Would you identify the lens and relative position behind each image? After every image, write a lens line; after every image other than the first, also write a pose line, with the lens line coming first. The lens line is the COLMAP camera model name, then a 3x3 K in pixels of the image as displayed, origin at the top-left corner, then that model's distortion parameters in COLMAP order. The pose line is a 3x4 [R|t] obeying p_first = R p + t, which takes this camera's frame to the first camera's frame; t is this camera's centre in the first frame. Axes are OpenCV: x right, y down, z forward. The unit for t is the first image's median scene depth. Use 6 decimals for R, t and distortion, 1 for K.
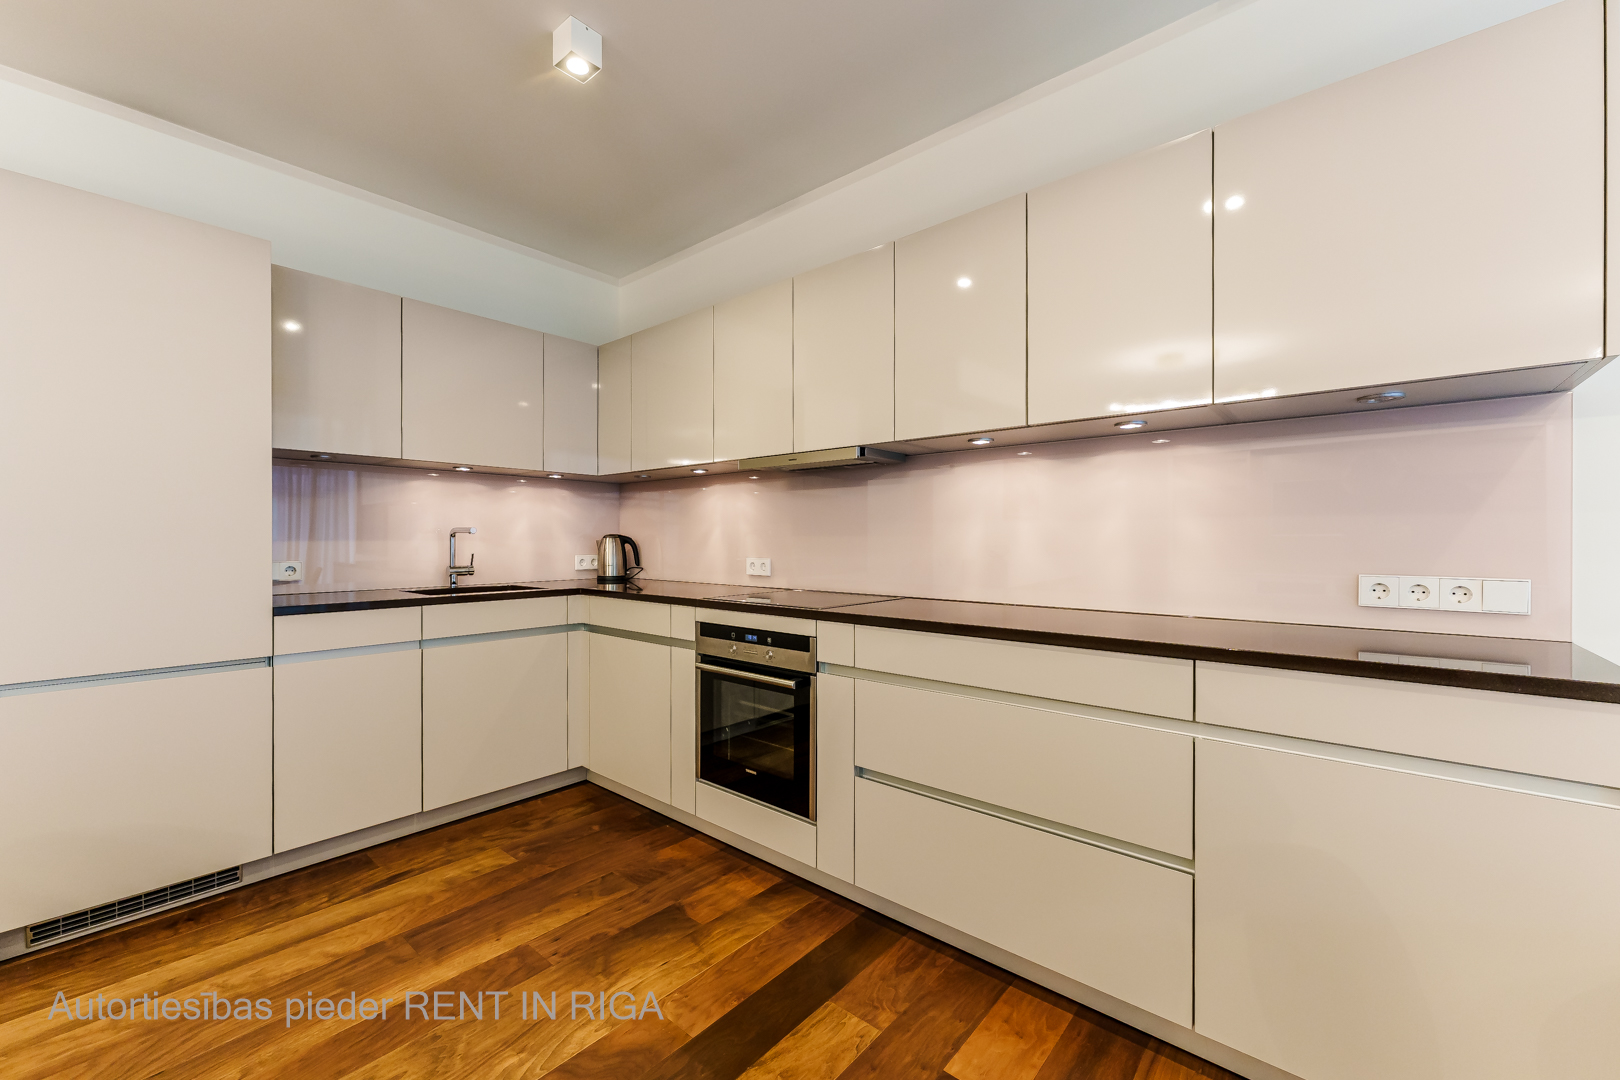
lens RADIAL K [[646.0, 0, 805.9], [0, 646.0, 552.3], [0, 0, 1]] dist [-0.001845, 0.000520]
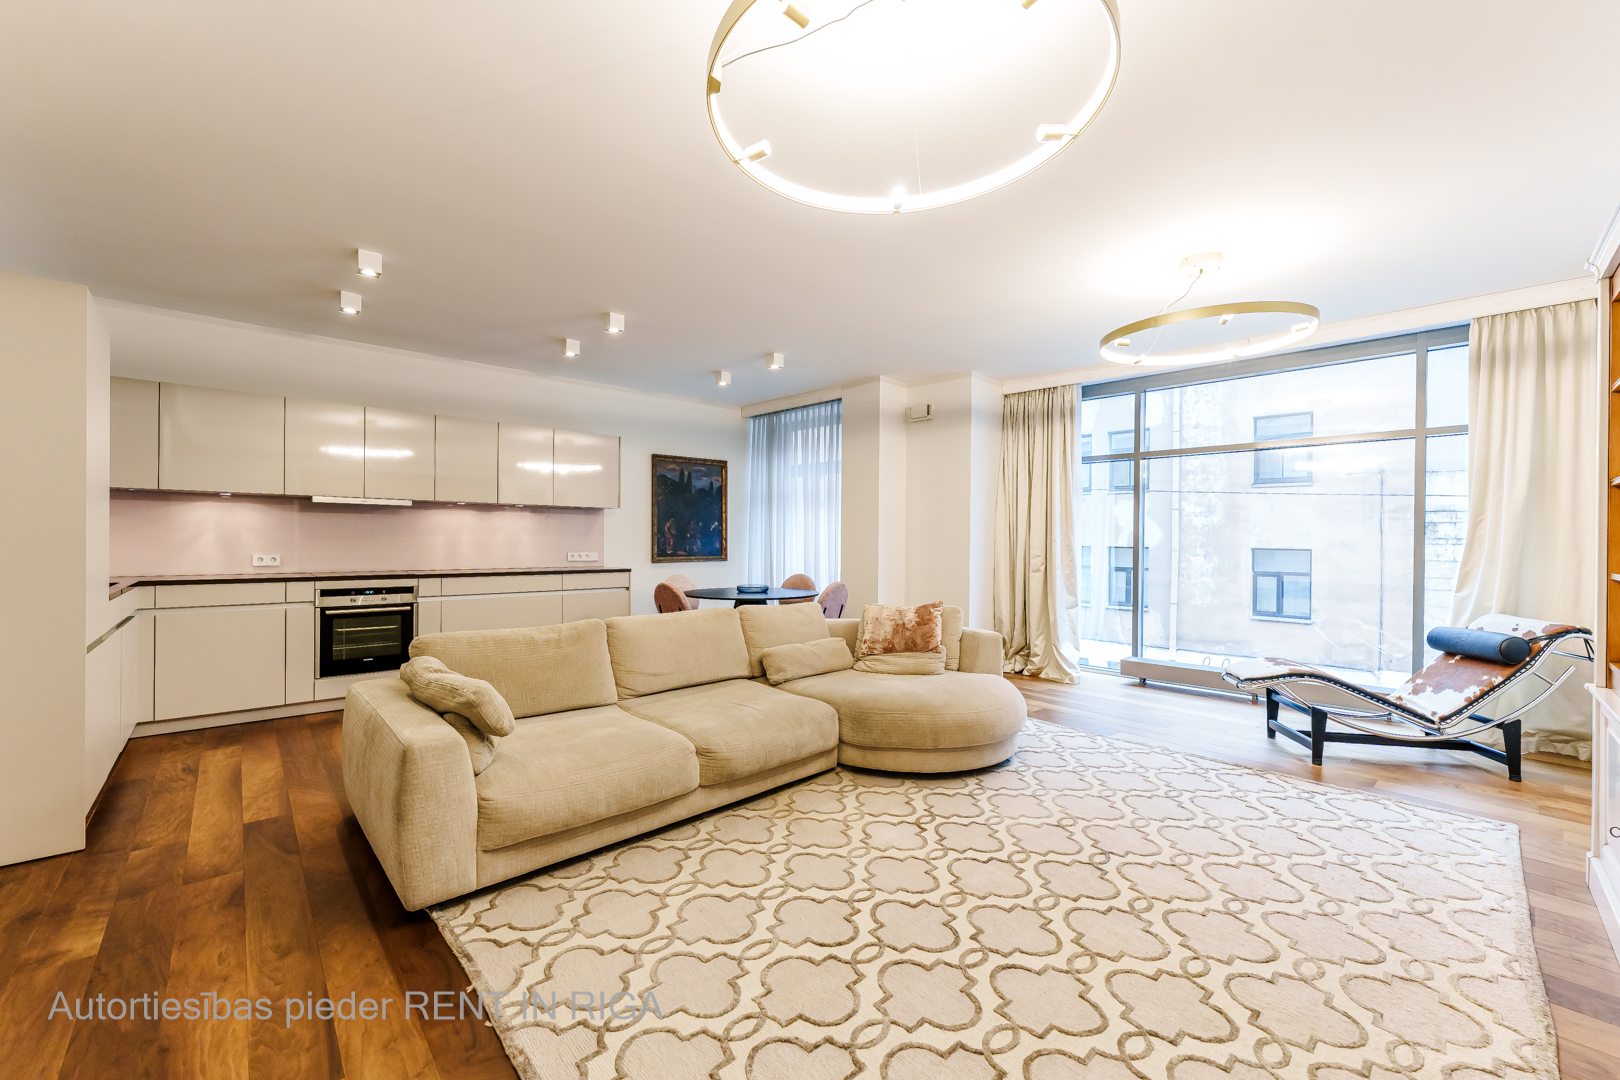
lens RADIAL K [[646.0, 0, 806.6], [0, 646.0, 544.1], [0, 0, 1]] dist [-0.001845, 0.000520]
pose [[0.141604, -0.006231, 0.989904, -2.270005], [0.010501, 0.999933, 0.004792, -0.015125], [-0.989868, 0.009717, 0.141660, -0.760886]]
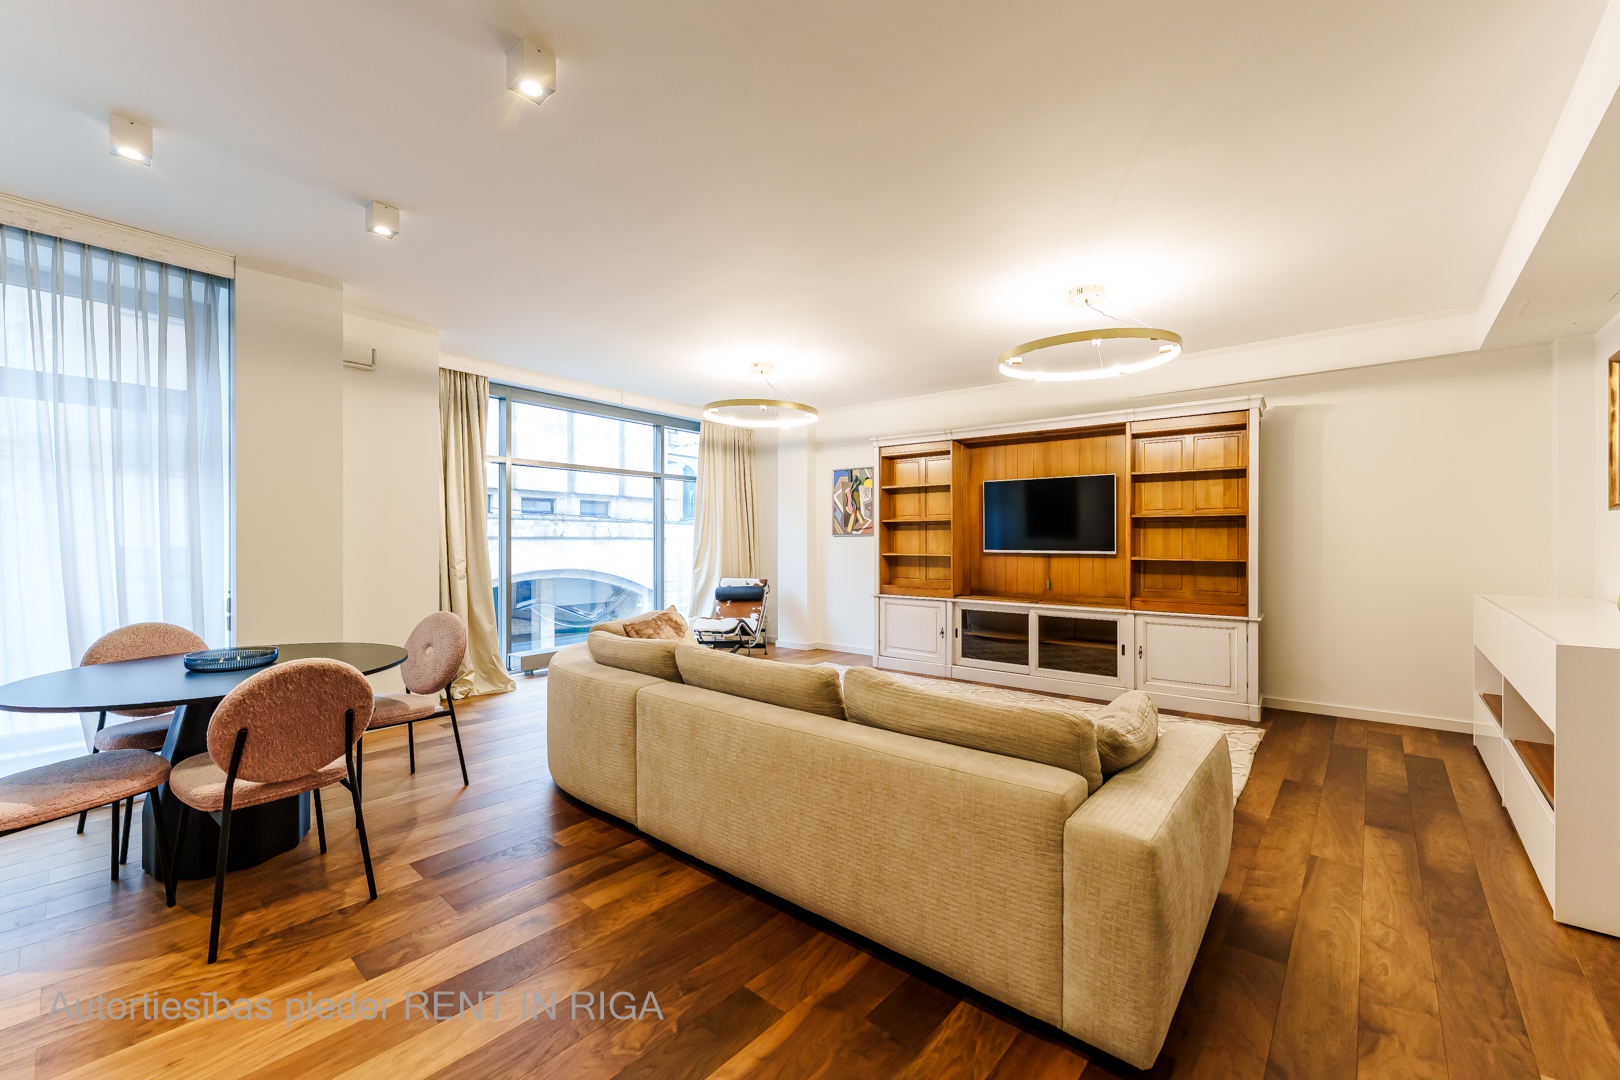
lens RADIAL K [[646.0, 0, 803.7], [0, 646.0, 540.1], [0, 0, 1]] dist [-0.001845, 0.000520]
pose [[-0.999886, 0.001175, 0.015054, -0.528506], [0.001448, 0.999834, 0.018163, -0.068436], [-0.015030, 0.018183, -0.999722, 1.285018]]
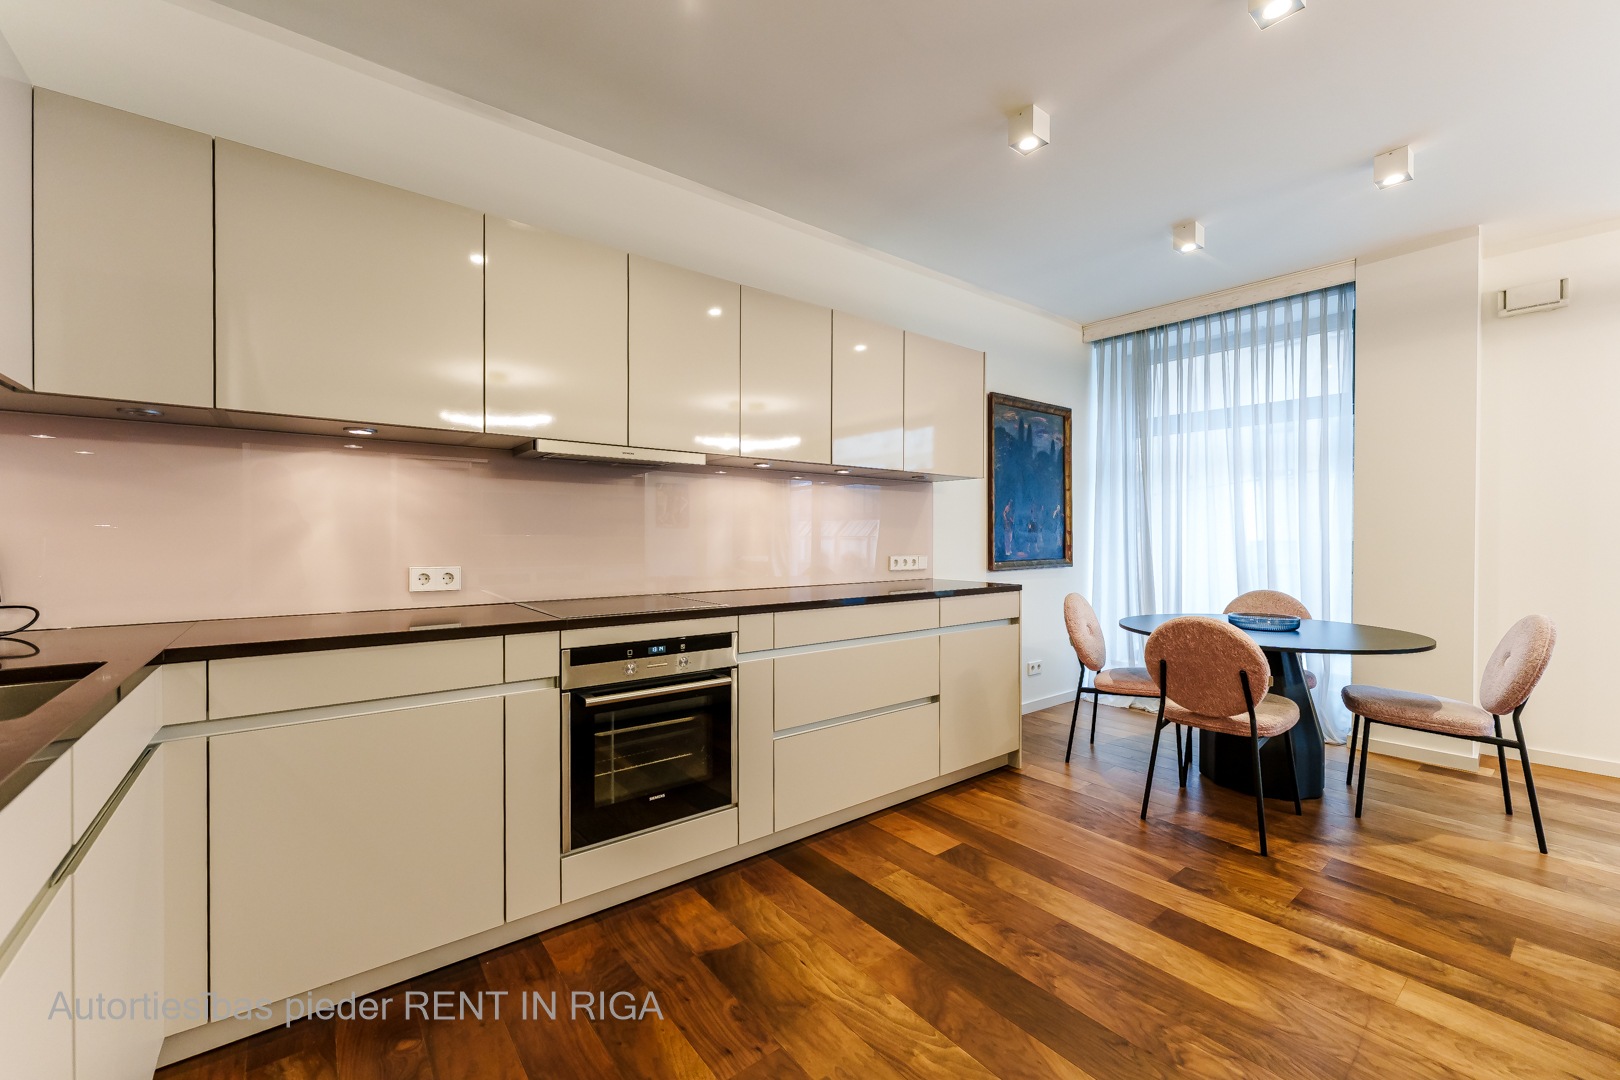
lens RADIAL K [[646.0, 0, 803.9], [0, 646.0, 545.1], [0, 0, 1]] dist [-0.001845, 0.000520]
pose [[0.200905, -0.014066, 0.979510, -1.131671], [0.017449, 0.999790, 0.010779, -0.026206], [-0.979455, 0.014926, 0.201108, 0.741686]]
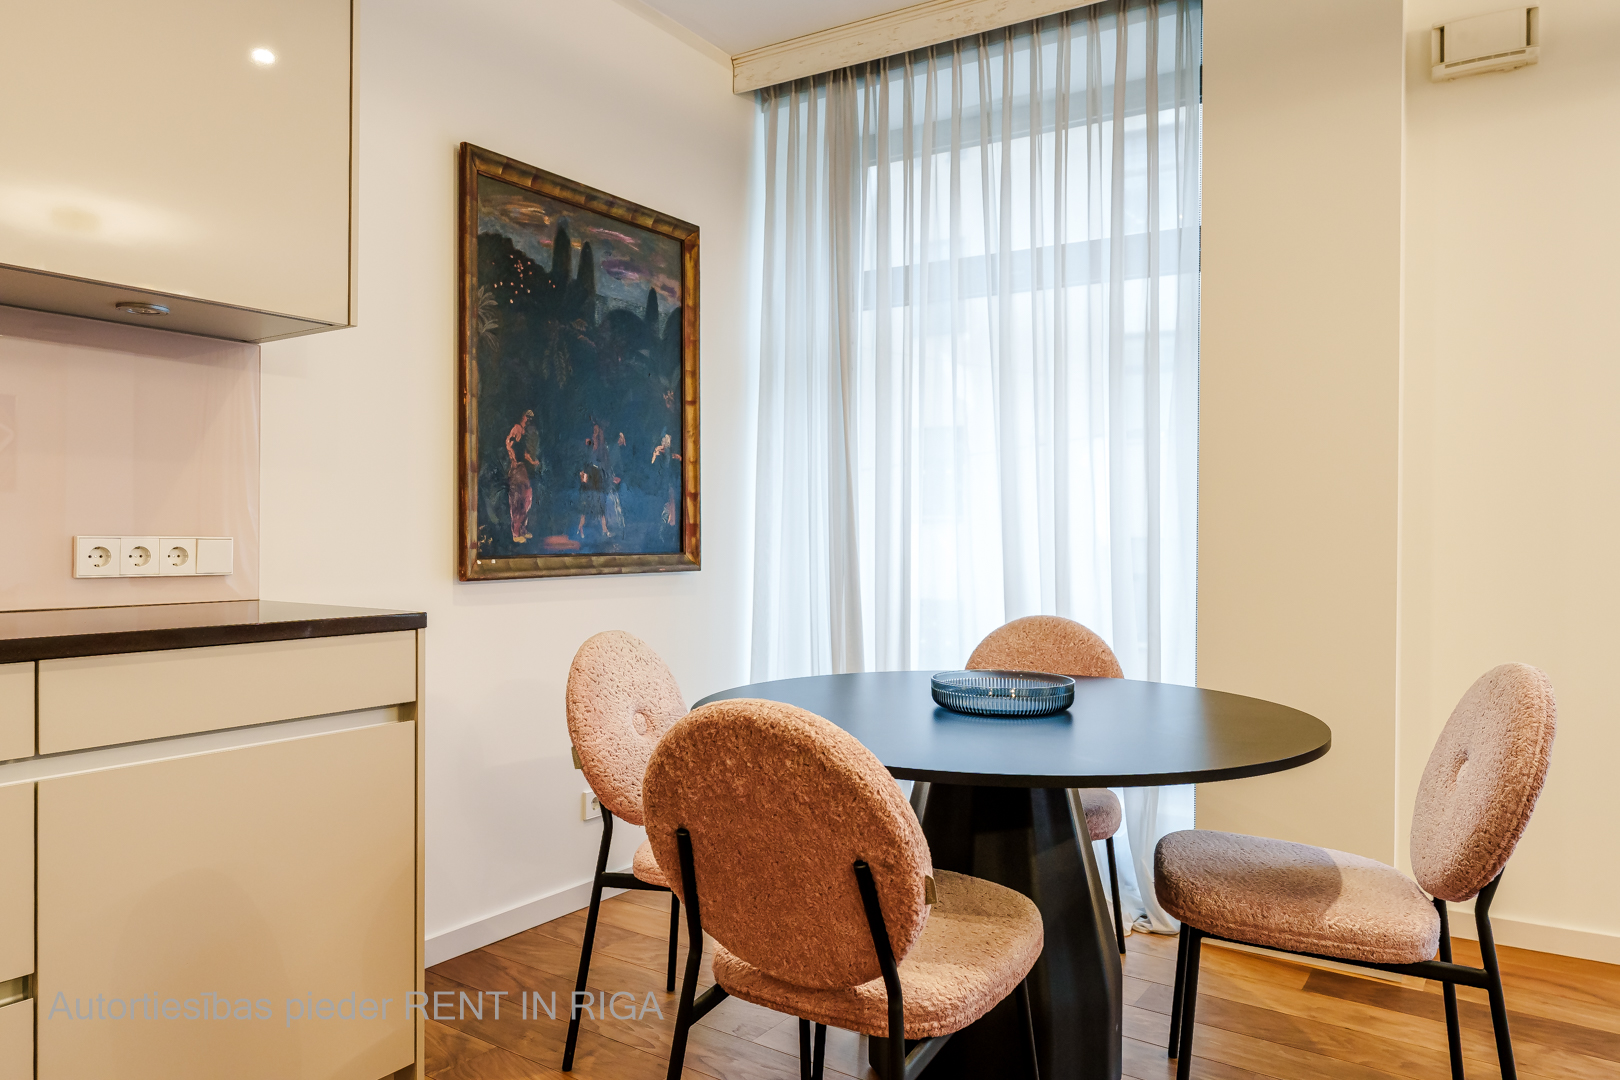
lens RADIAL K [[1062.4, 0, 807.2], [0, 1062.4, 545.8], [0, 0, 1]] dist [-0.004827, 0.002906]
pose [[-0.105059, -0.010426, 0.994411, -0.392126], [0.010487, 0.999878, 0.011591, 0.035433], [-0.994411, 0.011646, -0.104937, 0.252671]]
